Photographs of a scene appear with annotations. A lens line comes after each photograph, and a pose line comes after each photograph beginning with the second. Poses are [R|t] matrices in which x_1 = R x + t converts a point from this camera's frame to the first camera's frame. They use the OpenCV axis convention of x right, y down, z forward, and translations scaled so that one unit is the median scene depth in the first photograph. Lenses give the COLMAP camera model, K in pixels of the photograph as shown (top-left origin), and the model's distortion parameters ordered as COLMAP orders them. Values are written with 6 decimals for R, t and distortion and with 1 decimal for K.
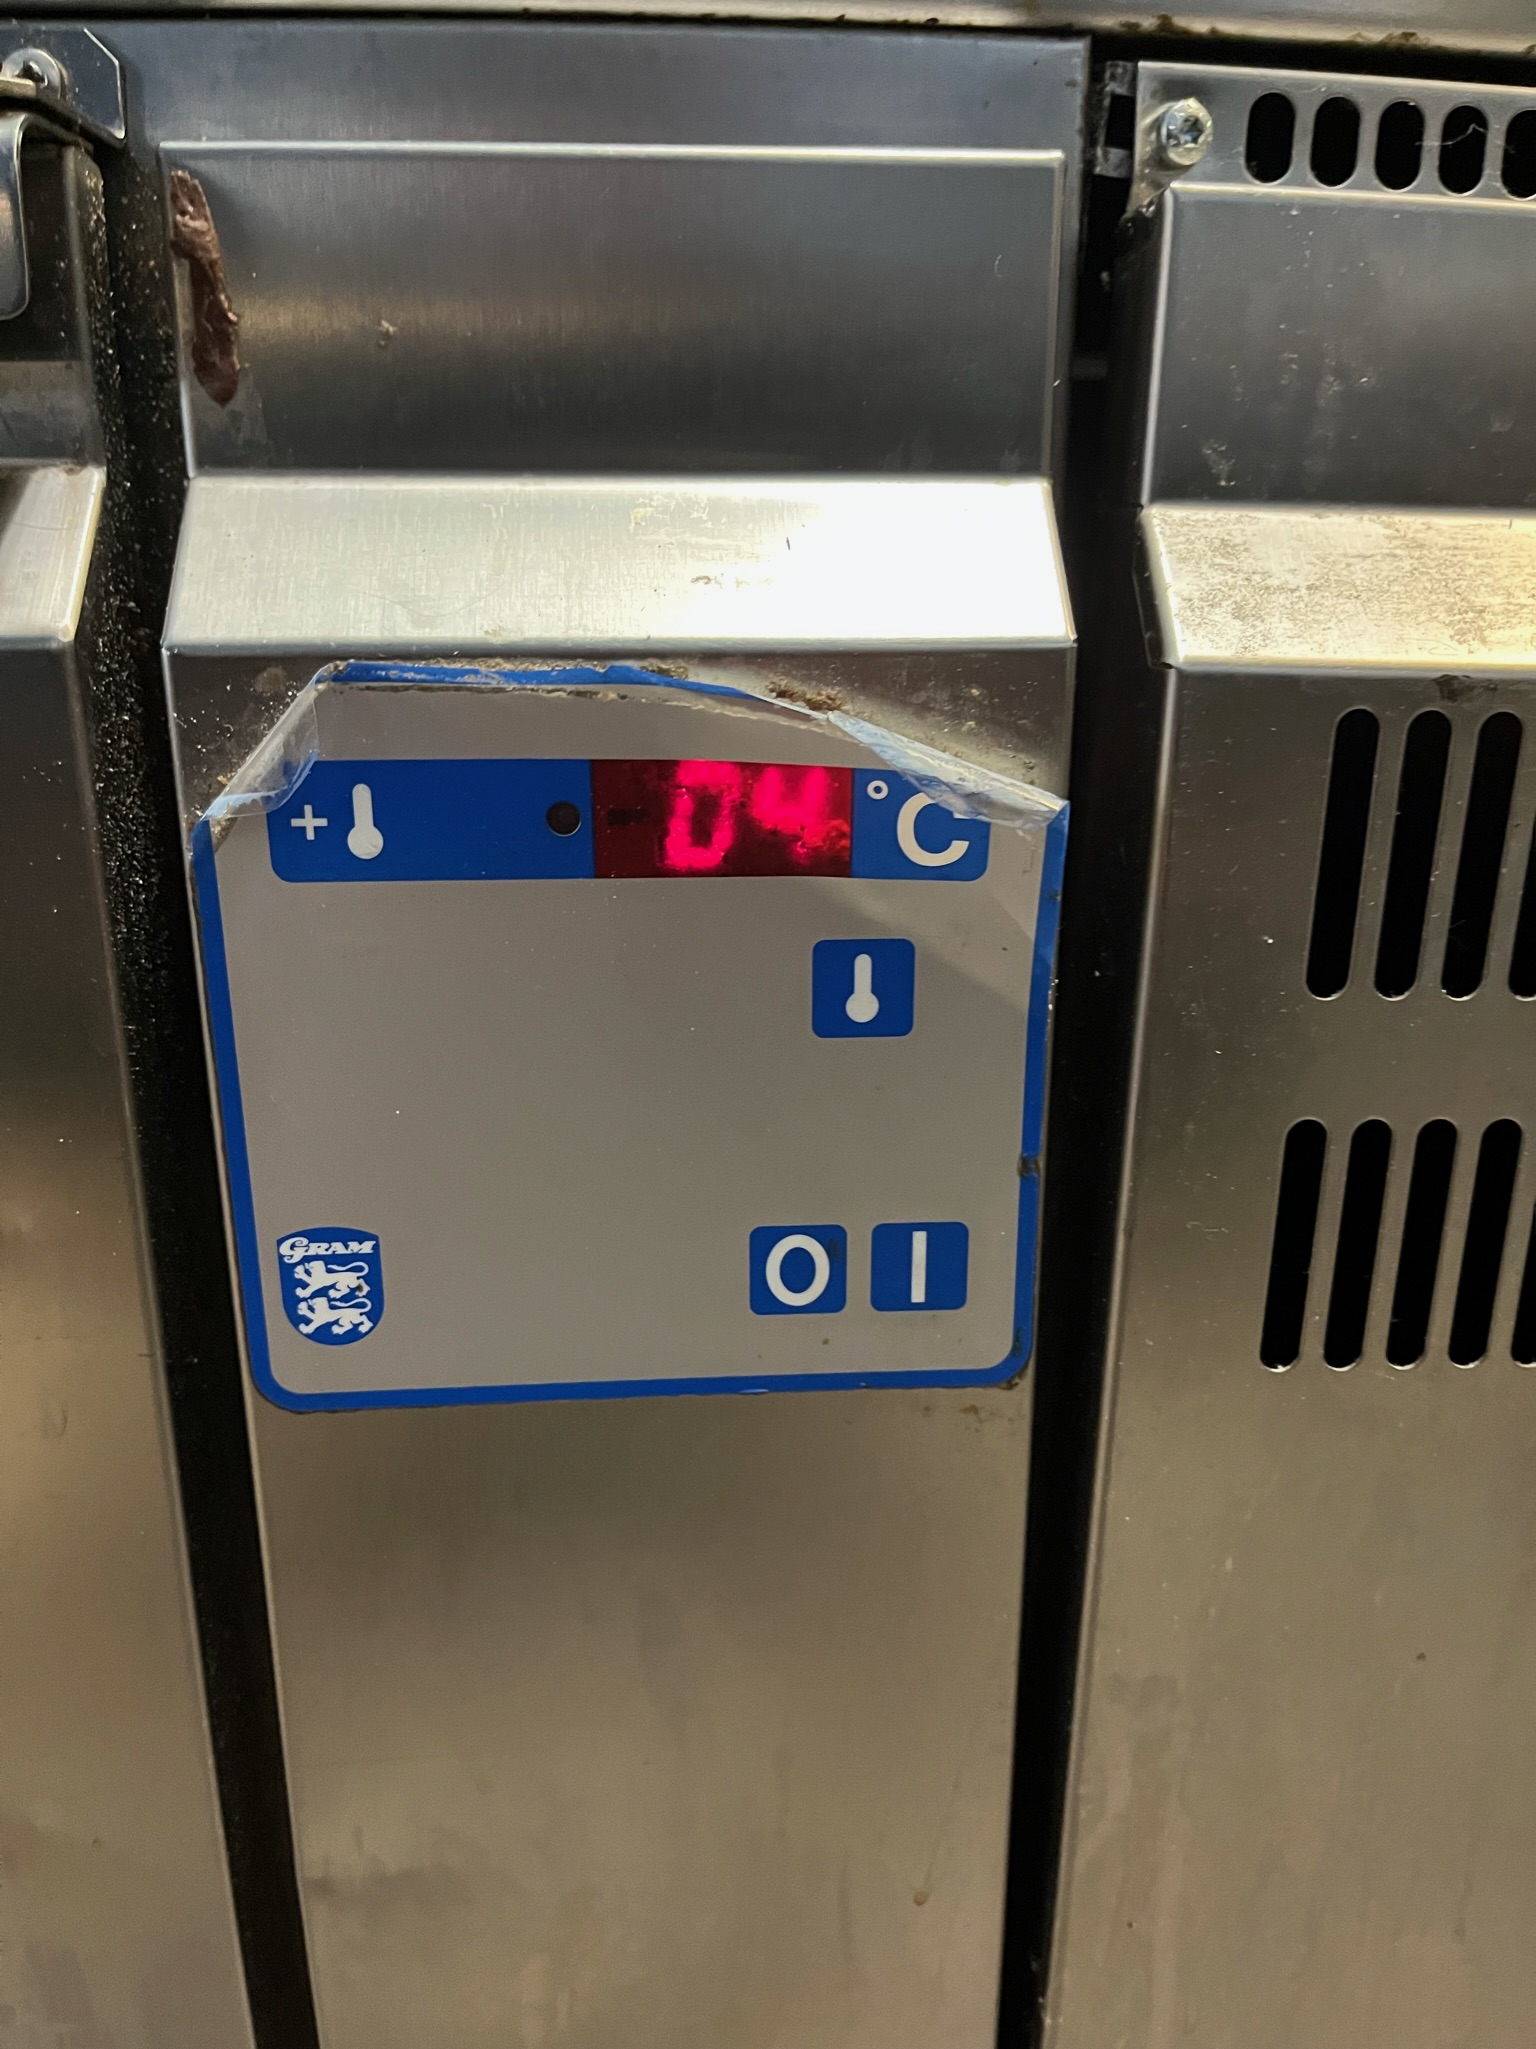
lens RADIAL K [[1554.6, 0, 767.3], [0, 1554.6, 1024.6], [0, 0, 1]] dist [0.028473, -0.008783]
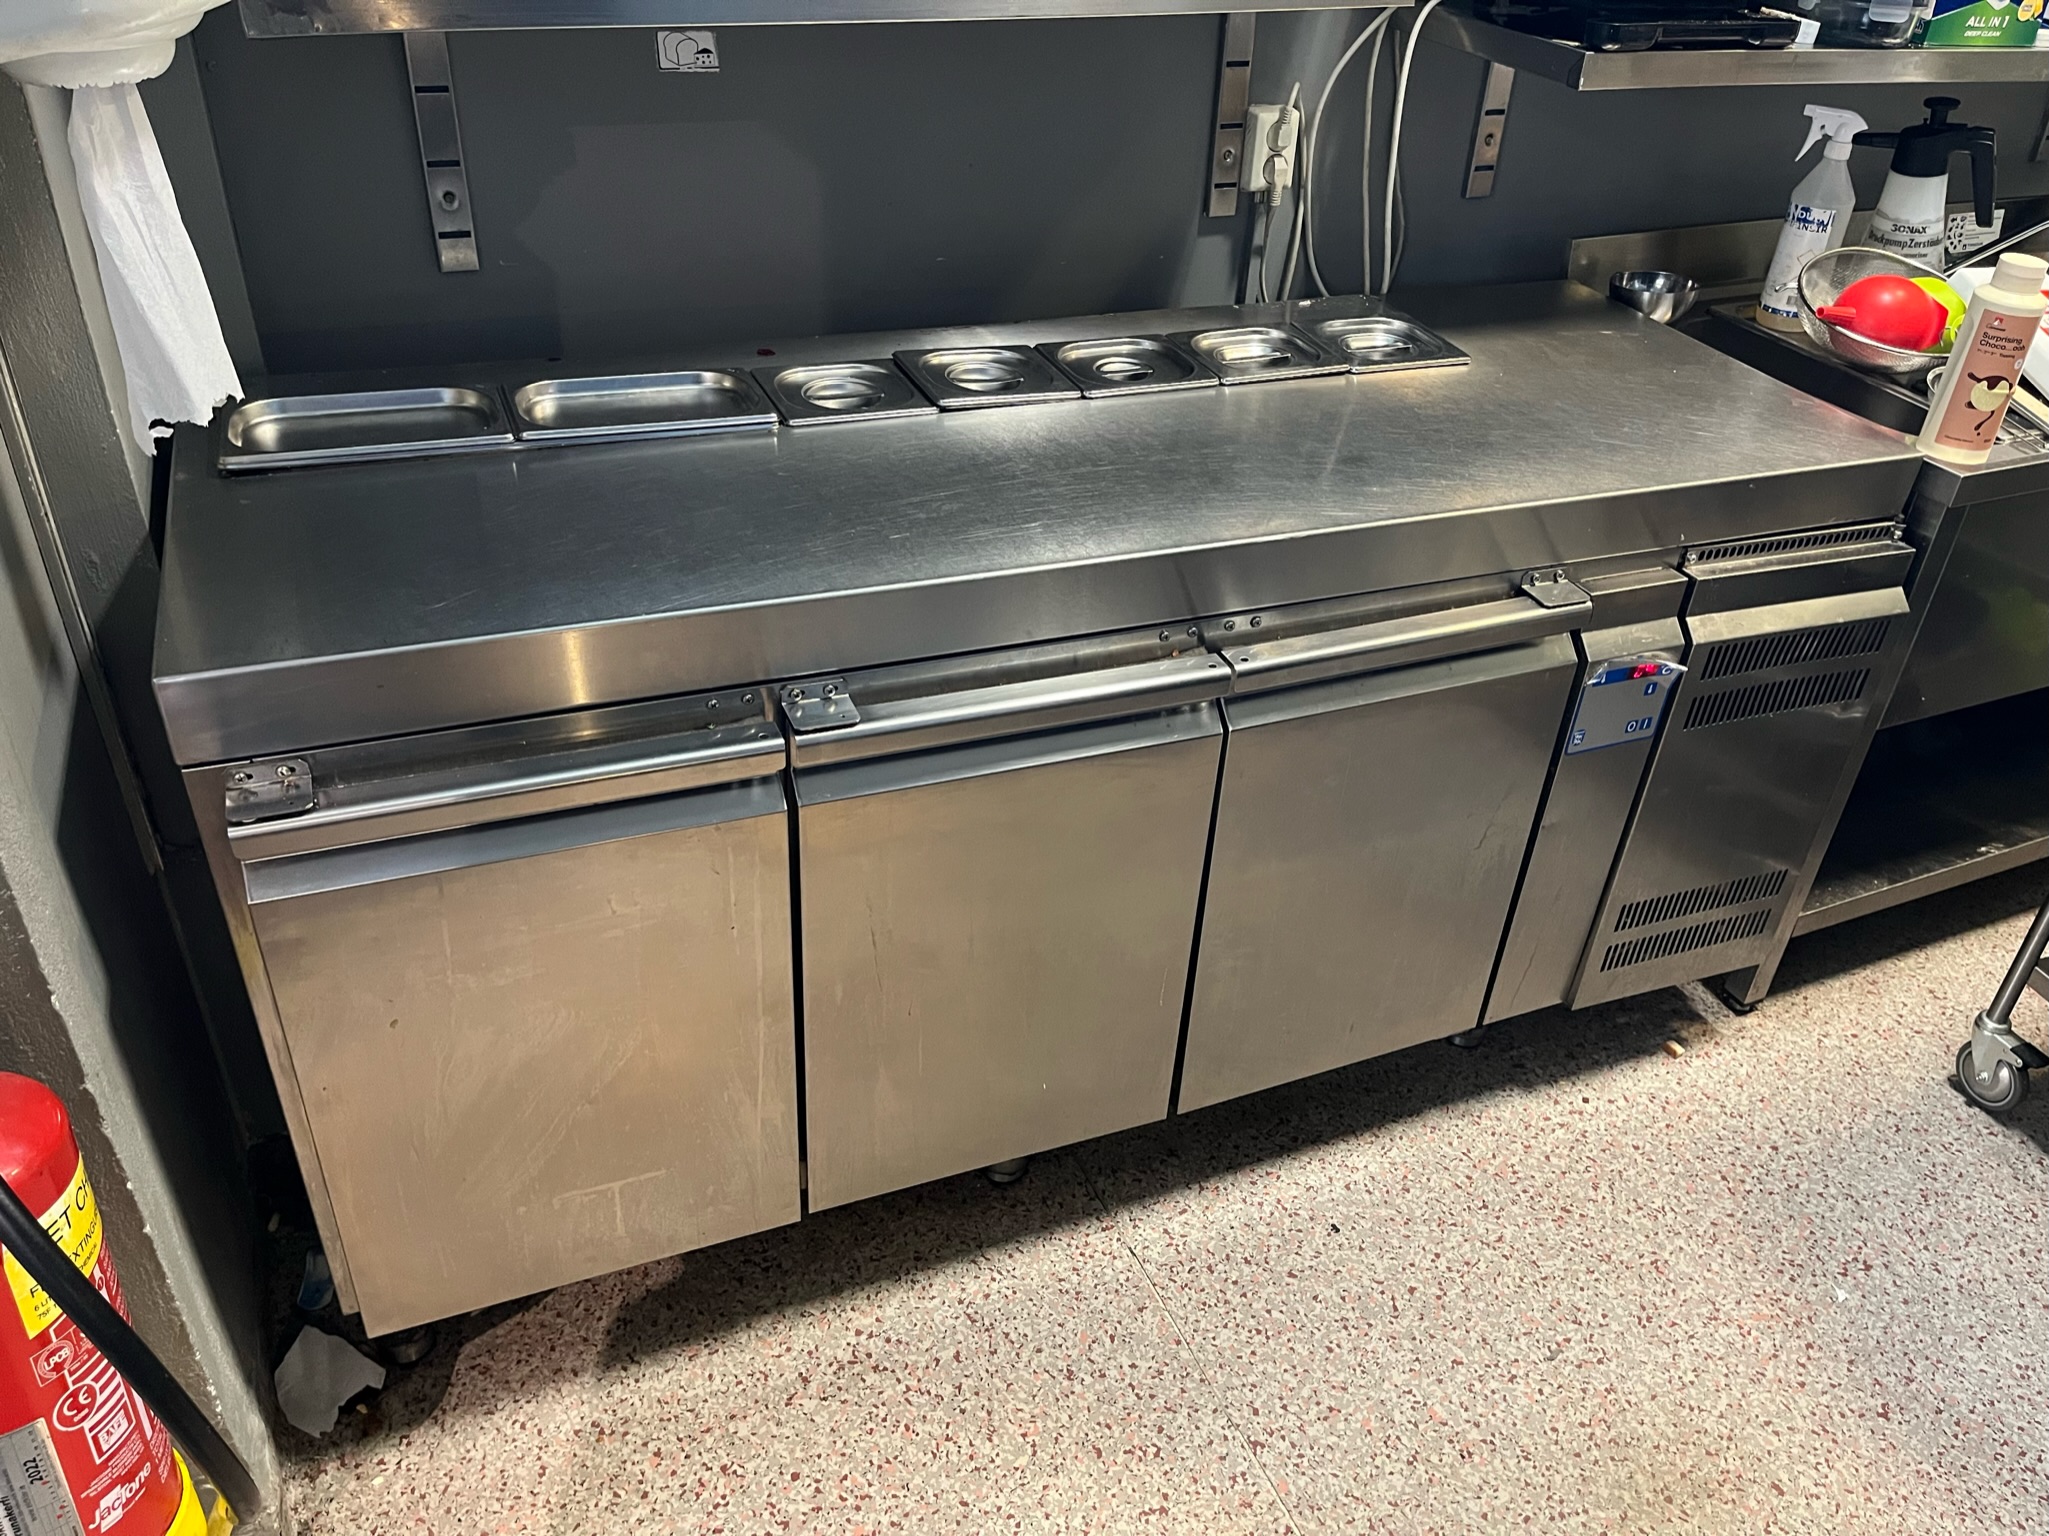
lens RADIAL K [[1554.6, 0, 1034.1], [0, 1554.6, 774.8], [0, 0, 1]] dist [0.028473, -0.008783]
pose [[0.947204, -0.135492, 0.290596, -4.826554], [0.042158, 0.951086, 0.306035, -1.989991], [-0.317847, -0.277627, 0.906585, -4.791617]]
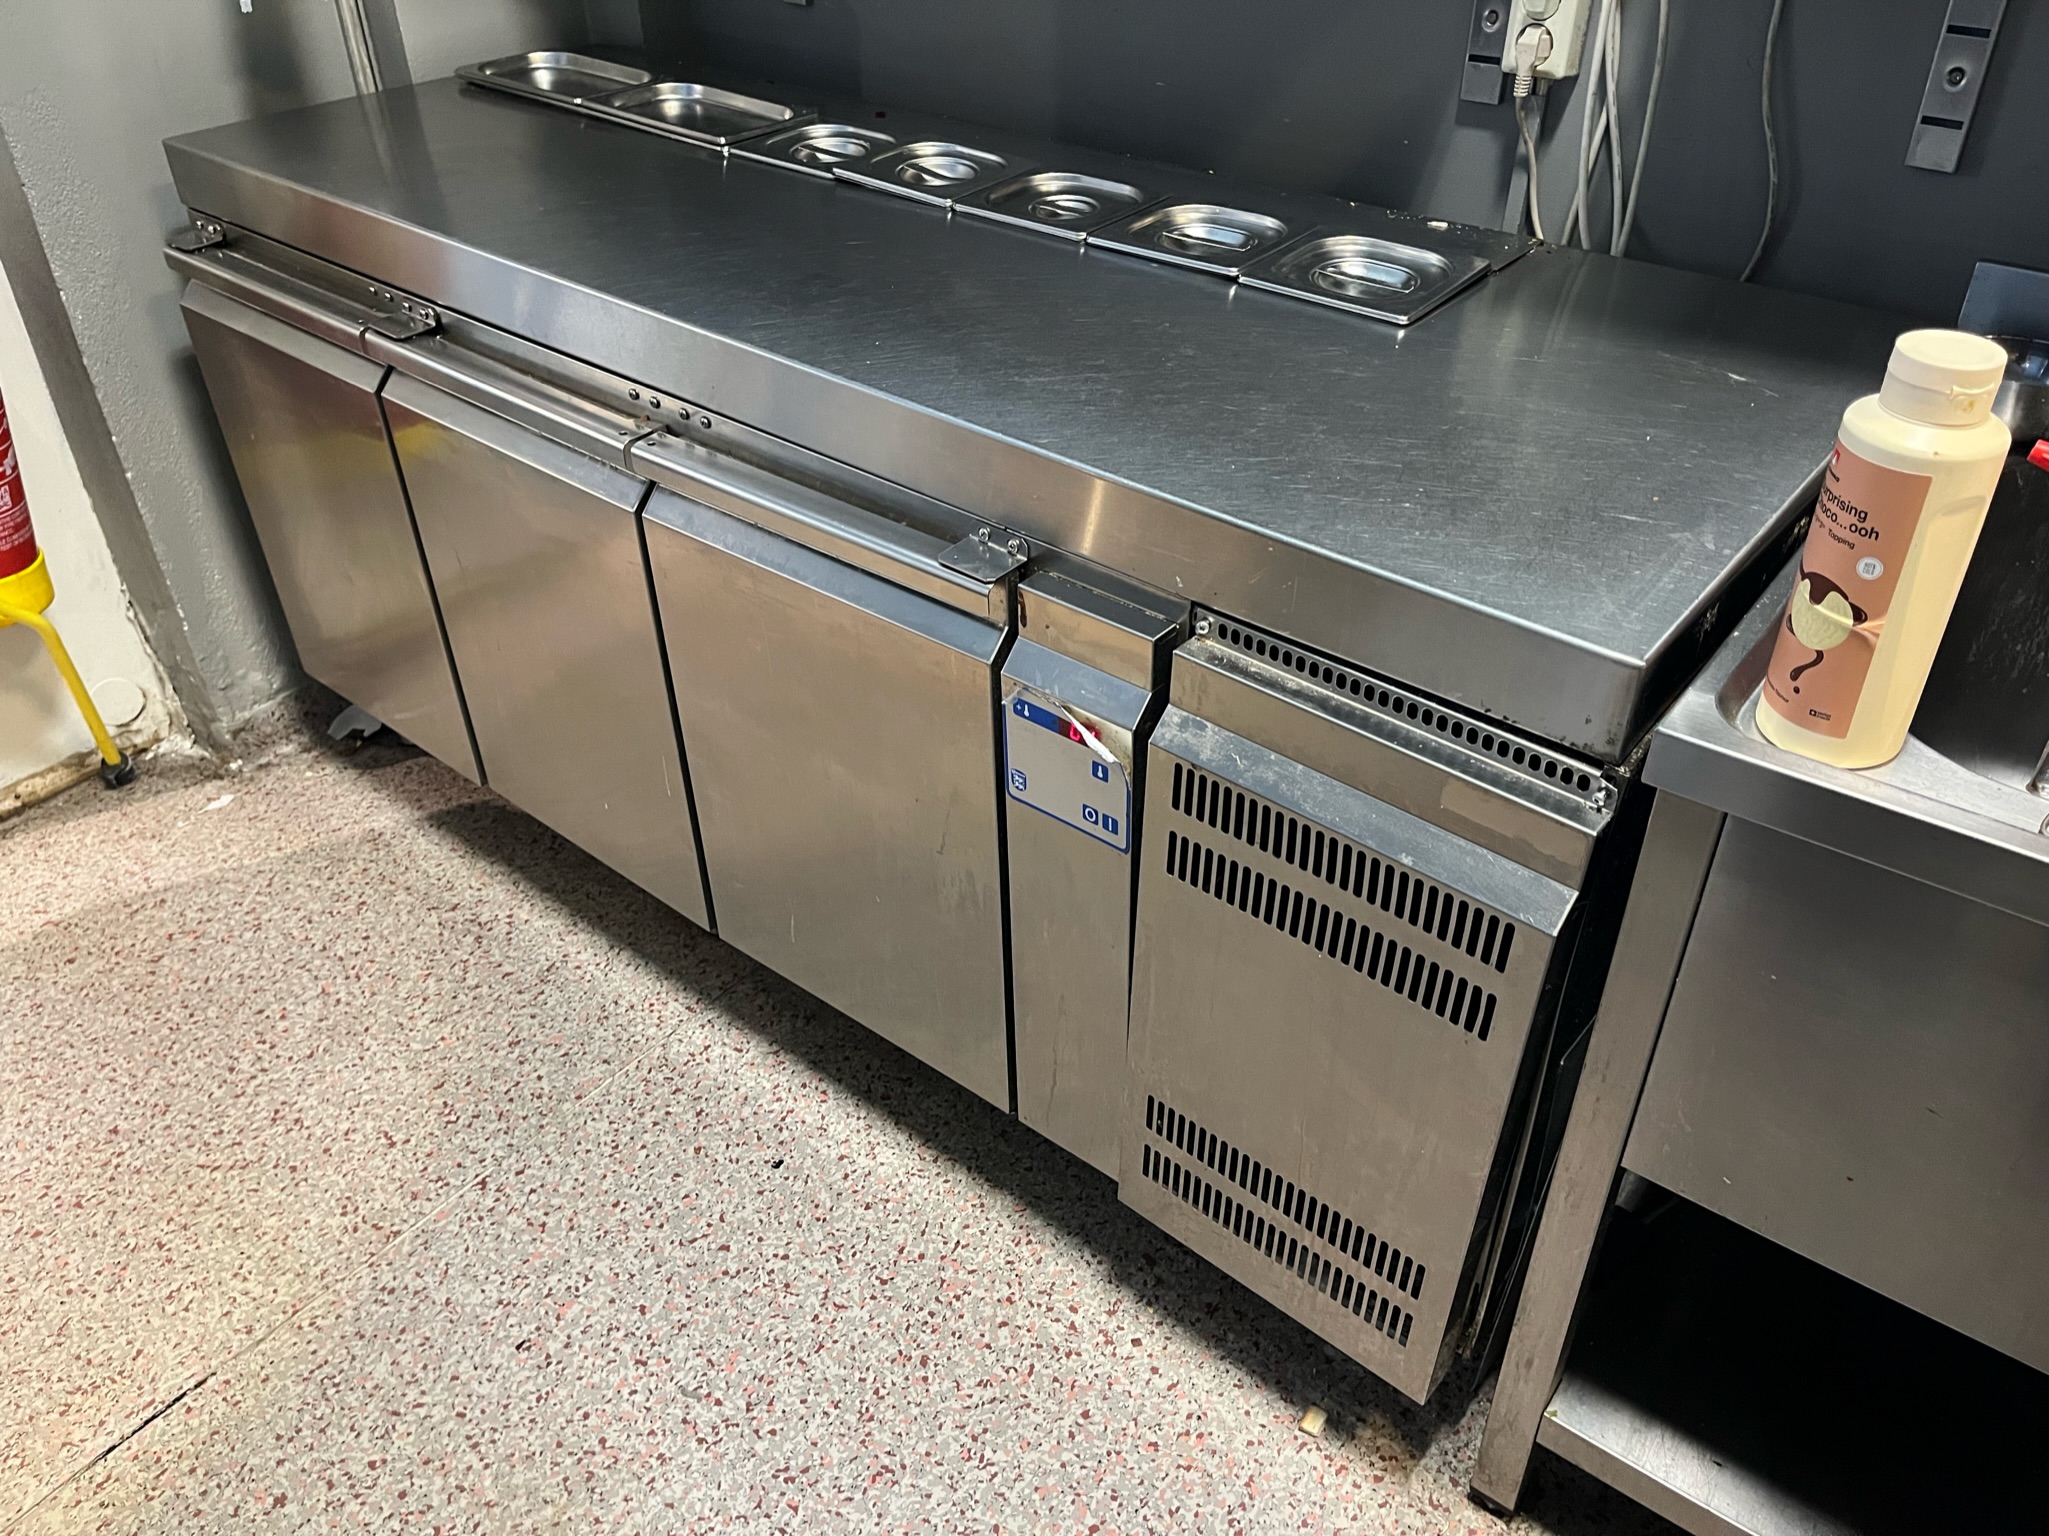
lens RADIAL K [[1554.6, 0, 1040.0], [0, 1554.6, 760.3], [0, 0, 1]] dist [0.028473, -0.008783]
pose [[0.725219, 0.395911, -0.563304, 2.749795], [-0.184884, 0.900071, 0.394576, -2.012197], [0.663231, -0.182008, 0.725946, -2.788691]]
